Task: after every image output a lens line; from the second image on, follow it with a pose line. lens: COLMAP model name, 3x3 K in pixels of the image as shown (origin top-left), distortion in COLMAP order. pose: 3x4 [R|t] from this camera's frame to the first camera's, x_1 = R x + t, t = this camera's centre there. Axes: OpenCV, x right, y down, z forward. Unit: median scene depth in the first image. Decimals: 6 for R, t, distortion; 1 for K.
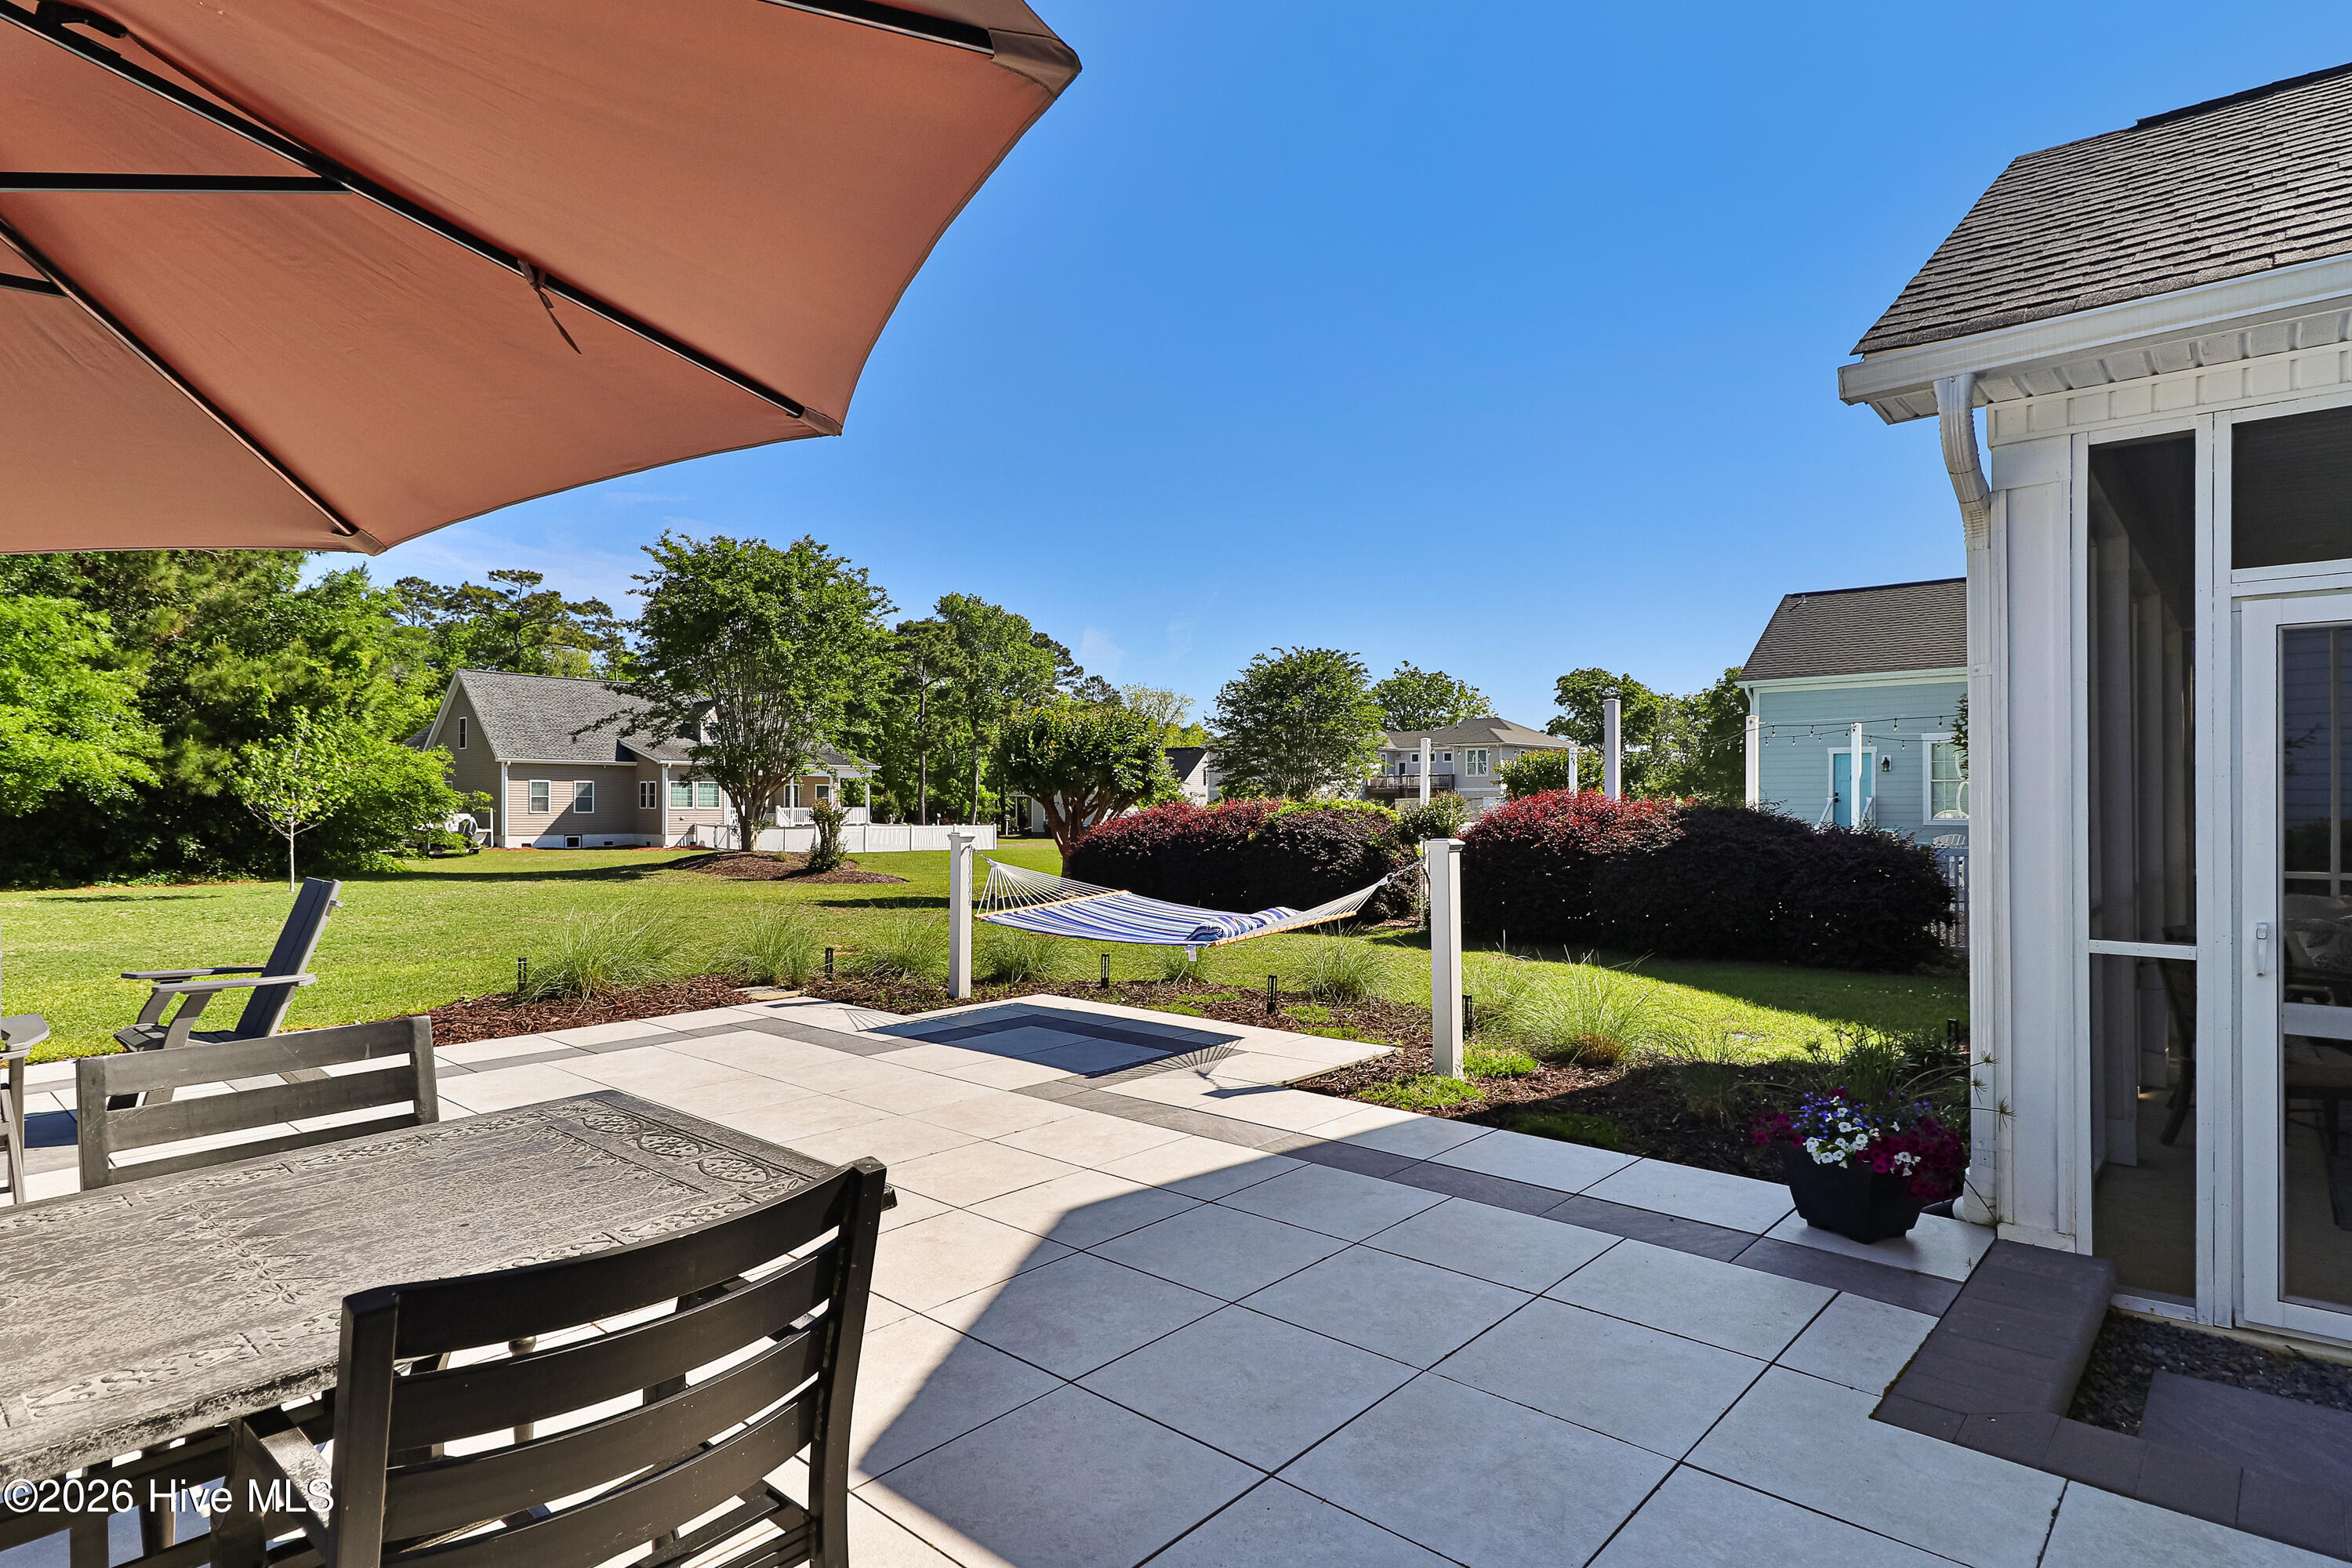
lens RADIAL K [[1232.0, 0, 1190.8], [0, 1232.0, 793.7], [0, 0, 1]] dist [0.019338, -0.000423]
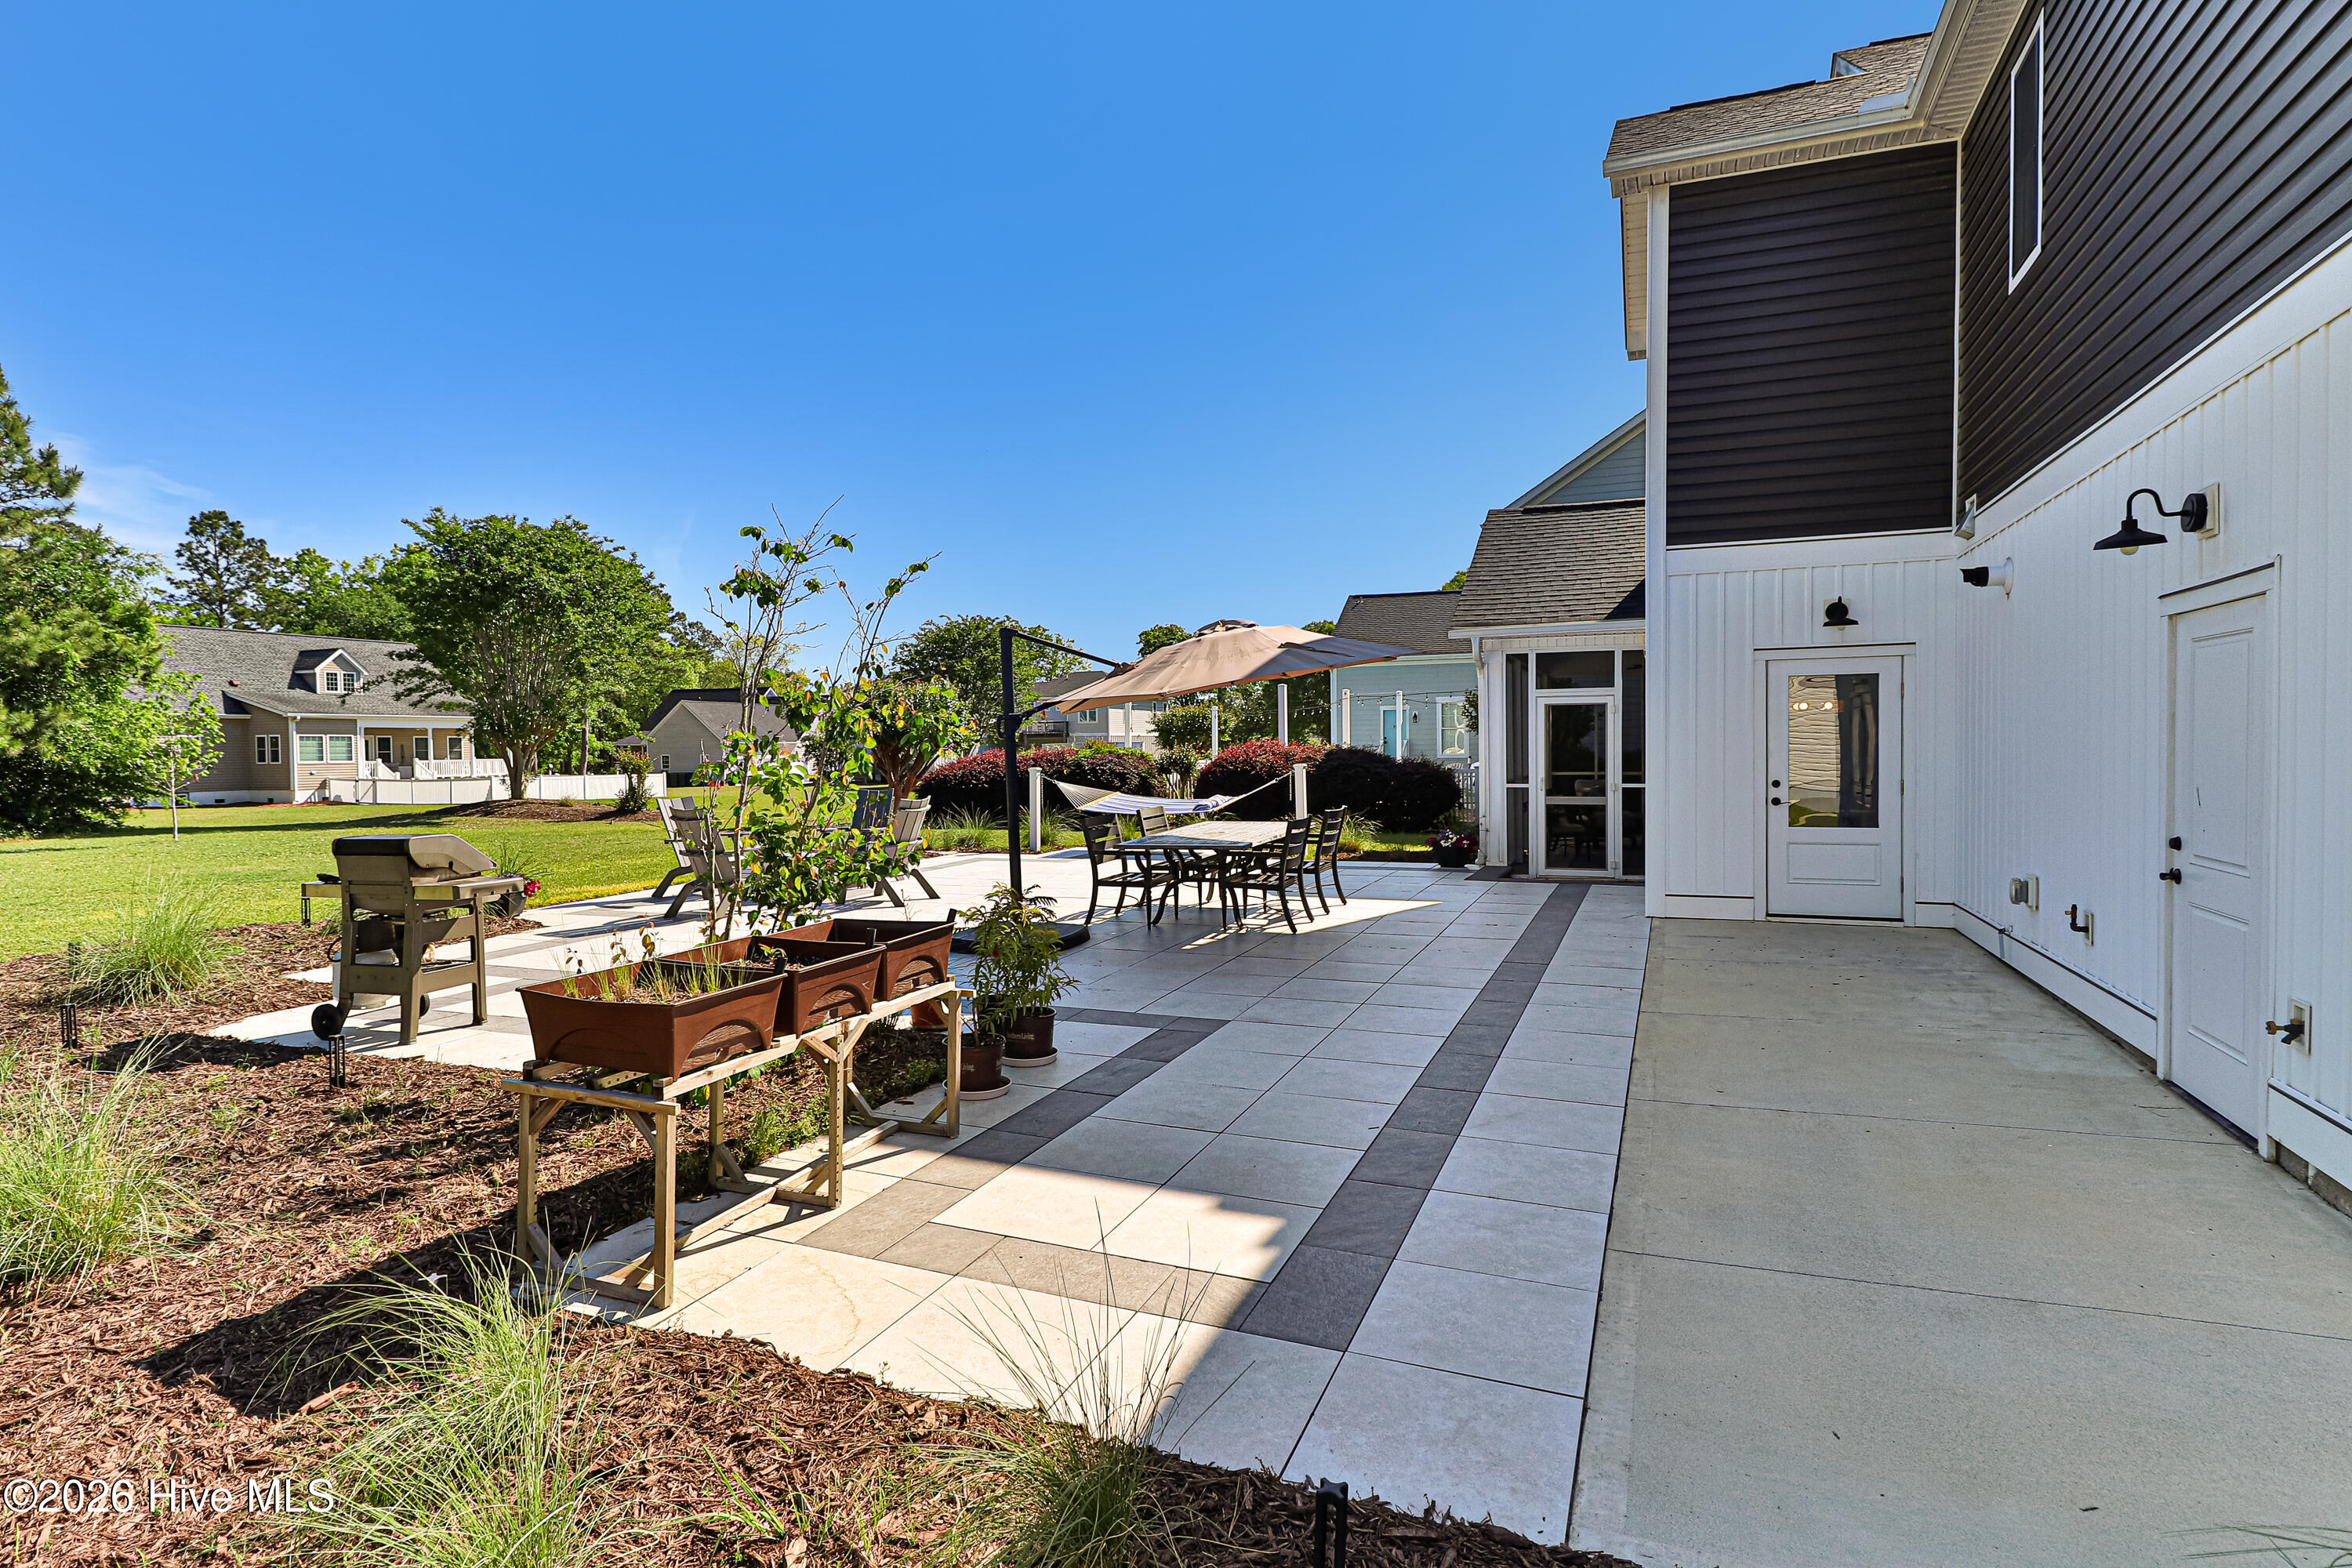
lens RADIAL K [[1263.1, 0, 1176.0], [0, 1263.1, 784.0], [0, 0, 1]] dist [0.018575, -0.000803]
pose [[0.941891, -0.023098, 0.335125, -0.208584], [0.010569, 0.999177, 0.039163, -0.006333], [-0.335754, -0.033345, 0.941359, -0.314866]]
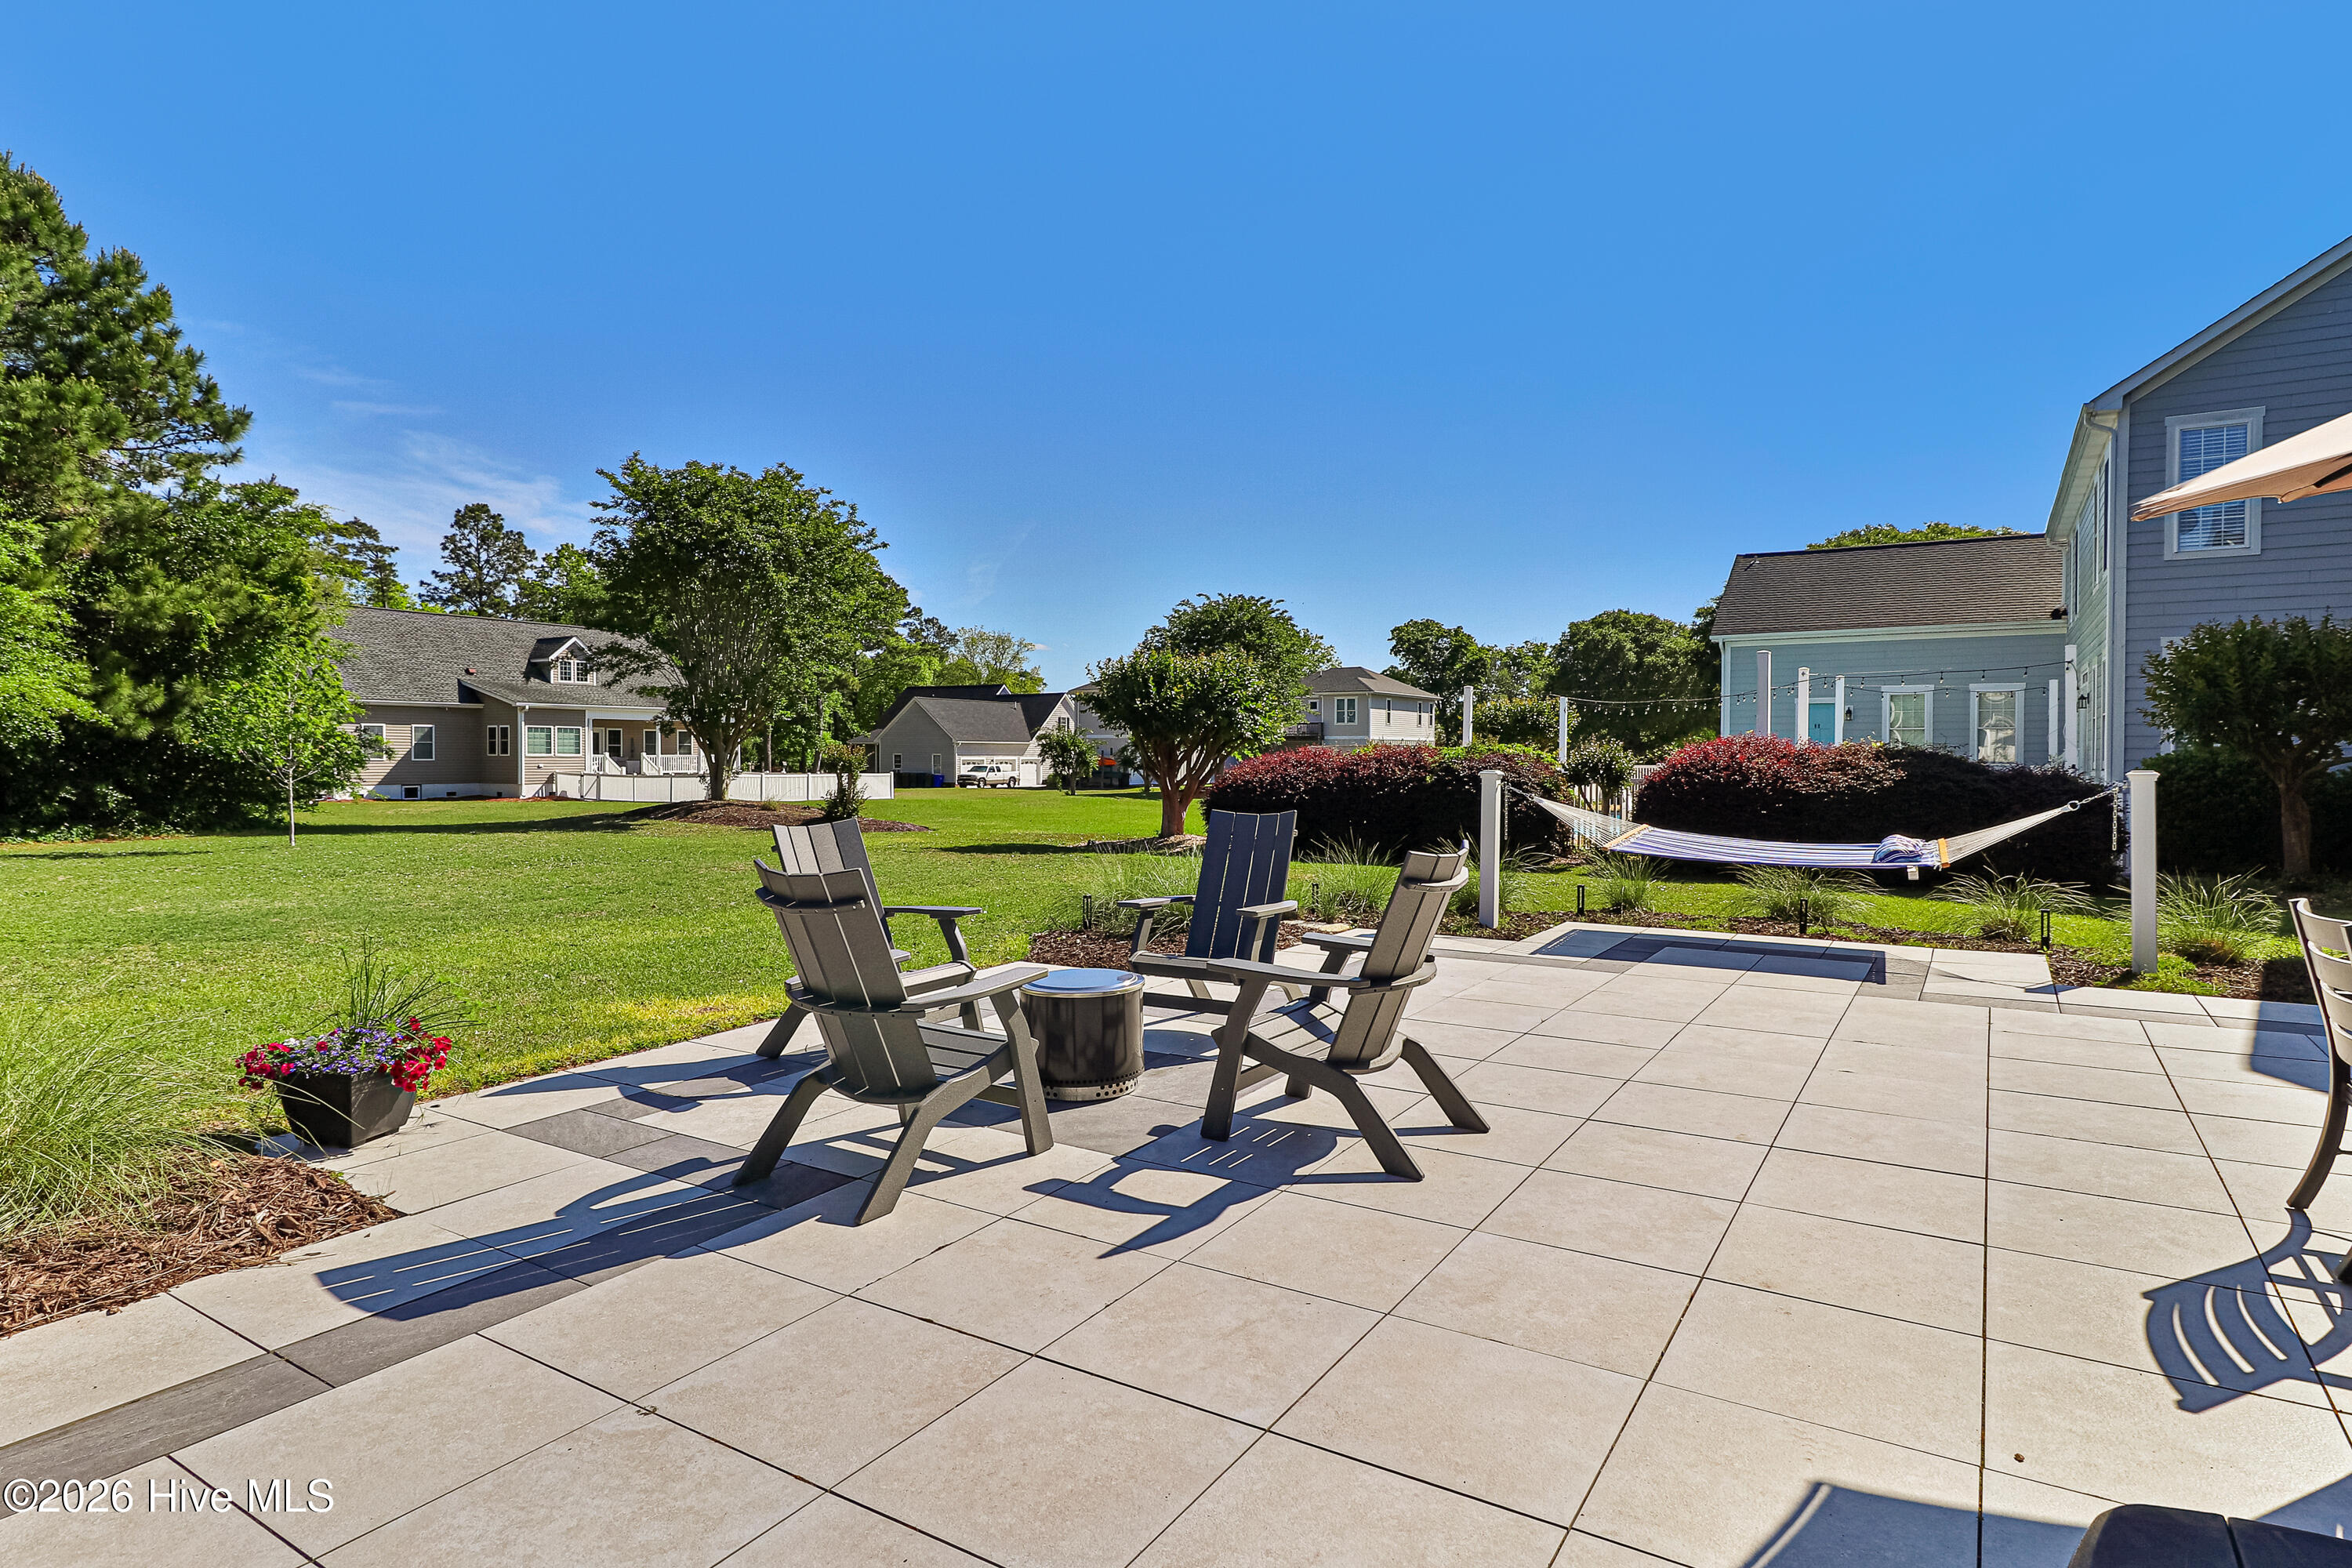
lens RADIAL K [[1263.1, 0, 1176.0], [0, 1263.1, 784.0], [0, 0, 1]] dist [0.018575, -0.000803]
pose [[0.985641, -0.003483, 0.168820, -0.203113], [-0.002096, 0.999458, 0.032858, 0.002400], [-0.168842, -0.032740, 0.985099, -0.007952]]
